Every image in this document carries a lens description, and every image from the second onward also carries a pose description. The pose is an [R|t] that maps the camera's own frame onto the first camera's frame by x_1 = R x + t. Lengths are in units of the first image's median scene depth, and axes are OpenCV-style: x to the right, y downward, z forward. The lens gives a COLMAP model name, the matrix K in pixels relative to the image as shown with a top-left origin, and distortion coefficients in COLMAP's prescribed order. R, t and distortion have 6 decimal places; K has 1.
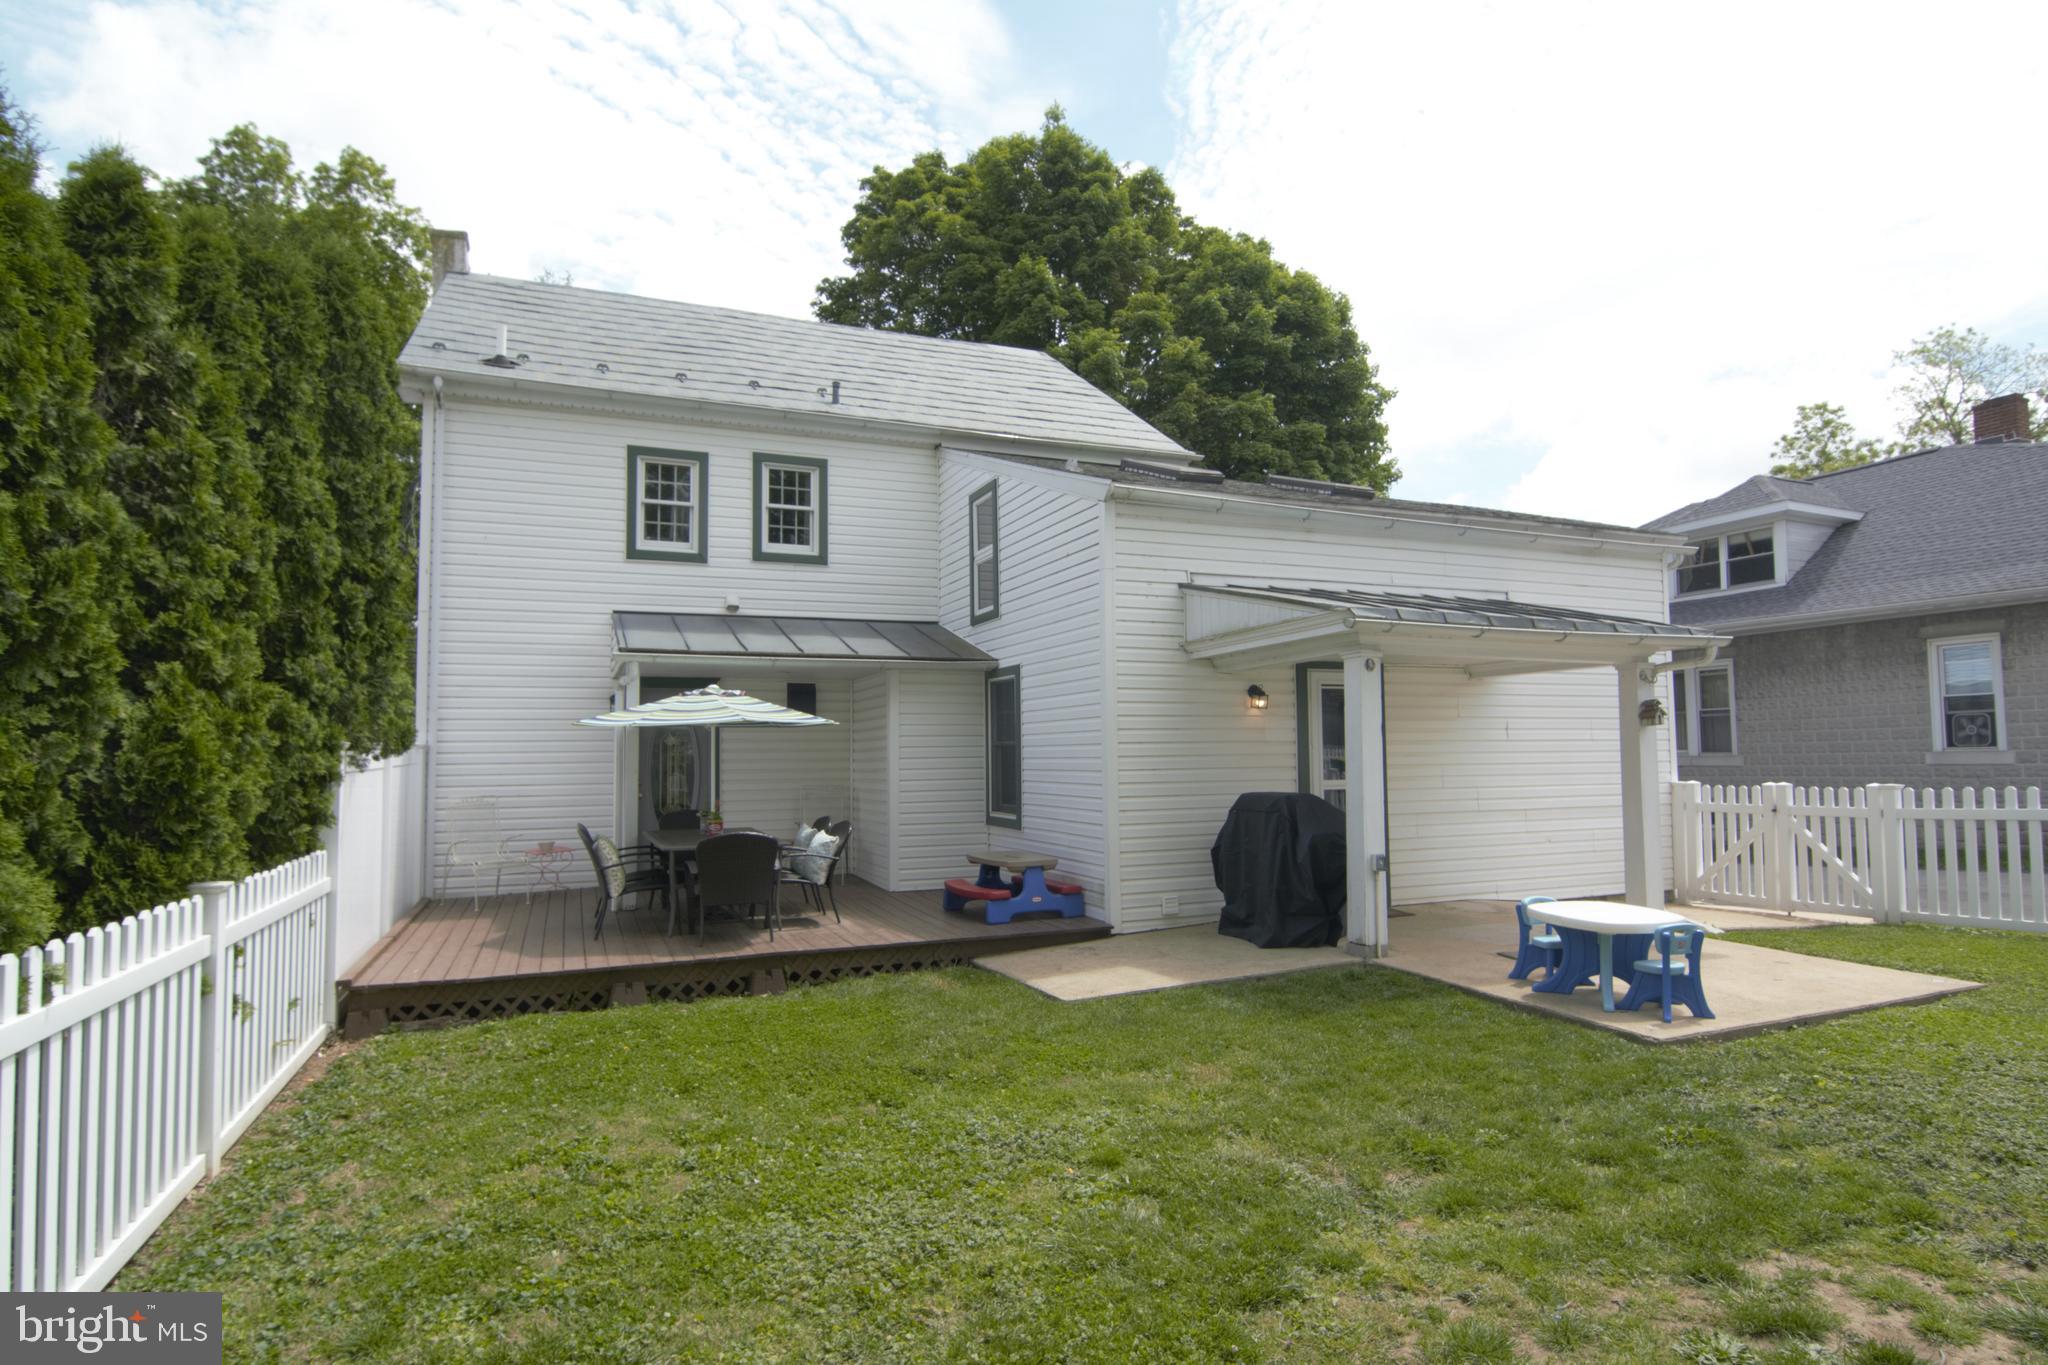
lens RADIAL K [[1112.9, 0, 1024.1], [0, 1112.9, 693.5], [0, 0, 1]] dist [0.027523, -0.079207]
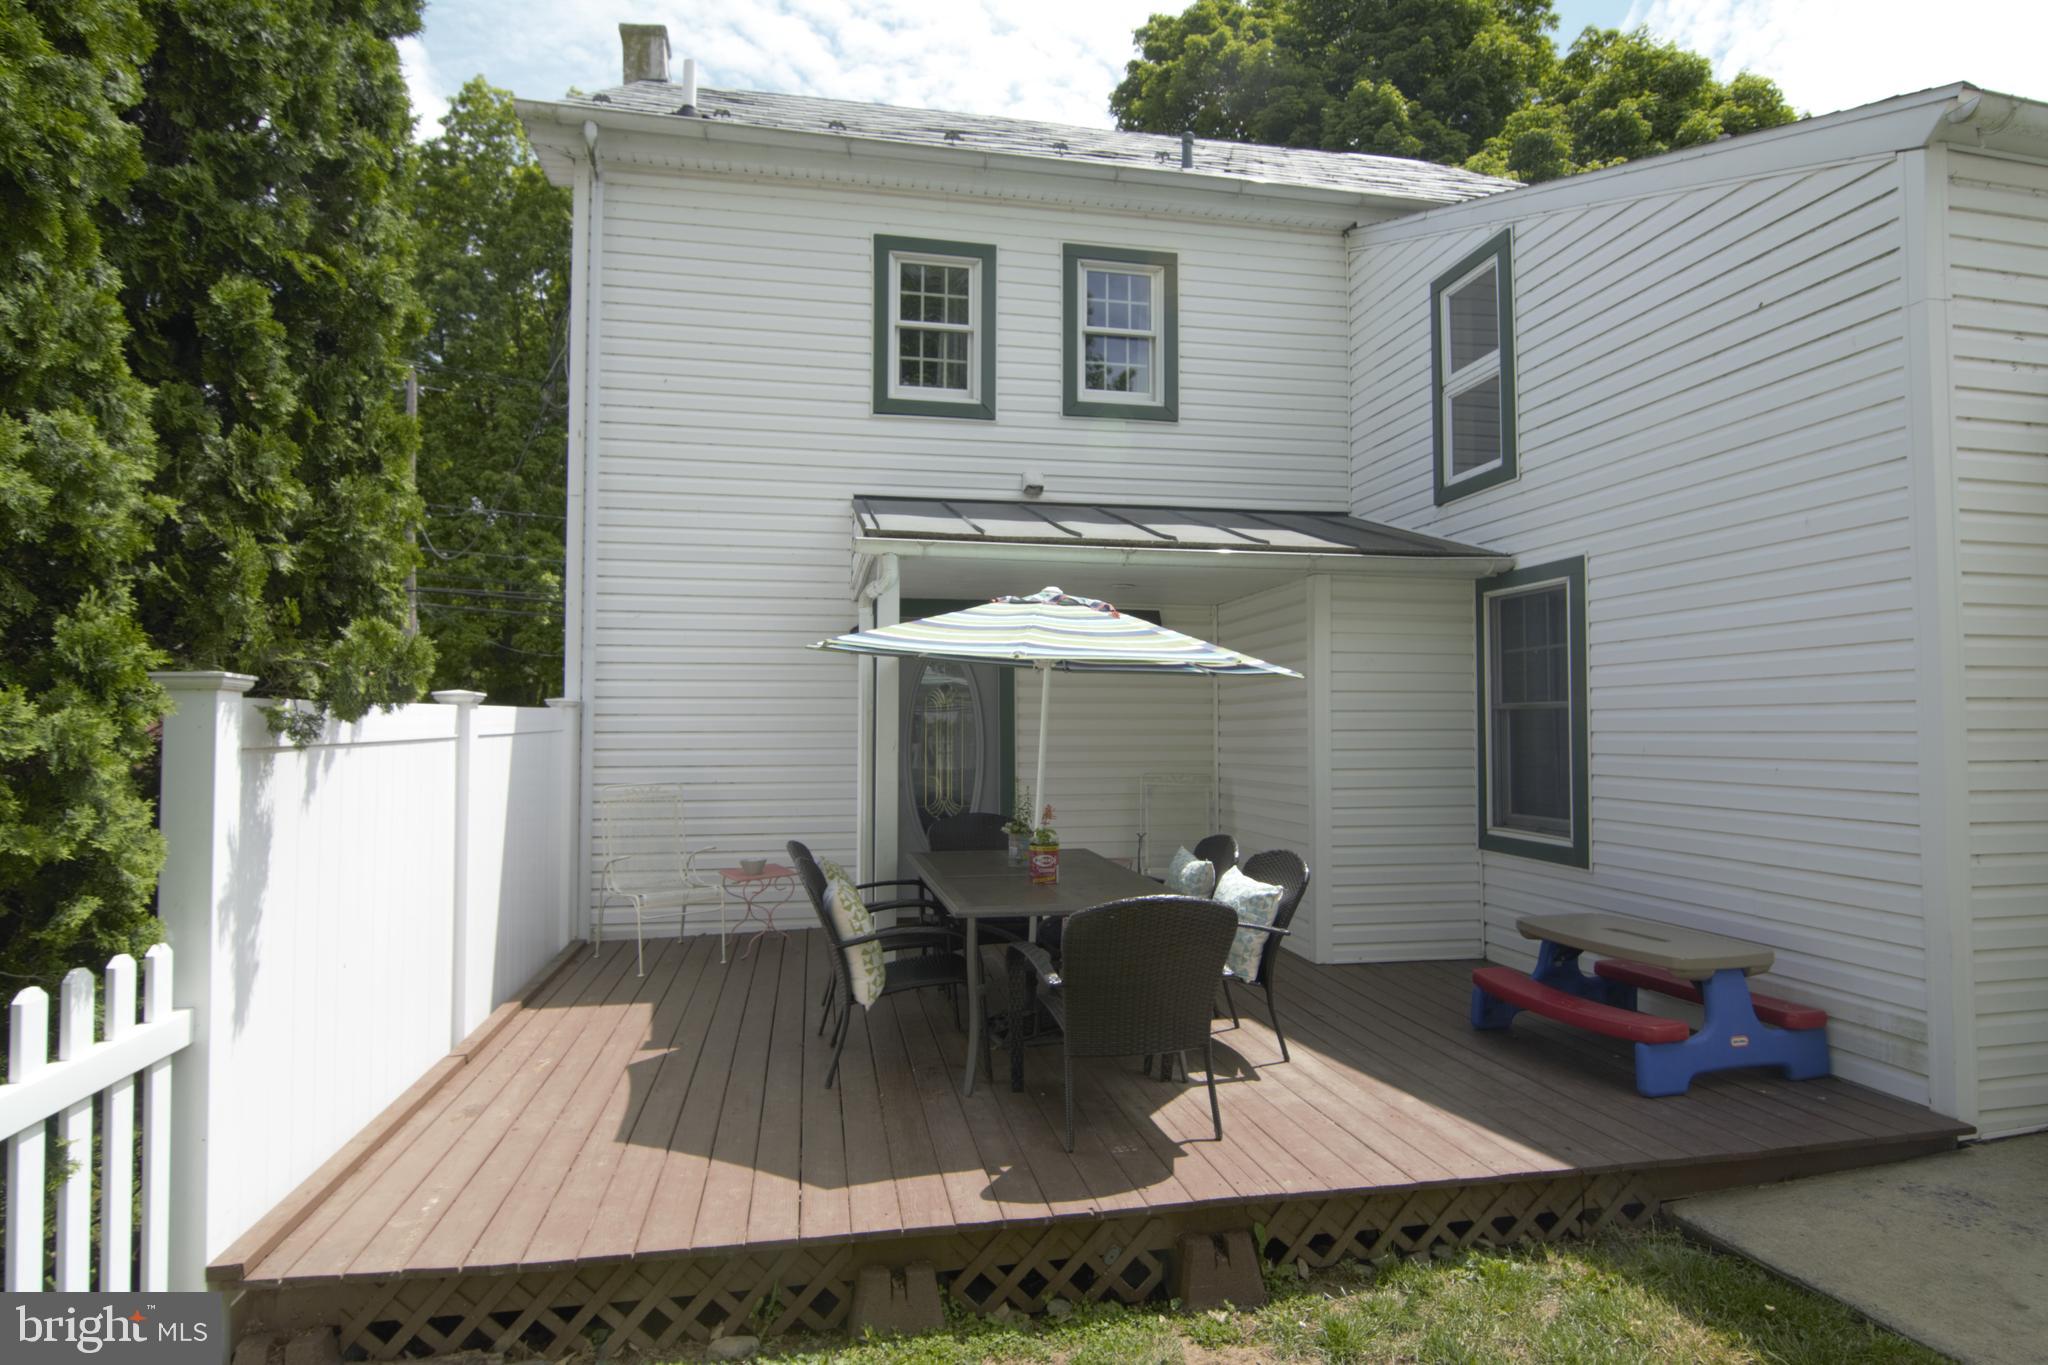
lens RADIAL K [[1112.9, 0, 1024.1], [0, 1112.9, 693.5], [0, 0, 1]] dist [0.027523, -0.079207]
pose [[0.980185, 0.004568, -0.198033, -0.144593], [0.000089, 0.999724, 0.023503, 0.024363], [0.198086, -0.023055, 0.979913, 0.386877]]
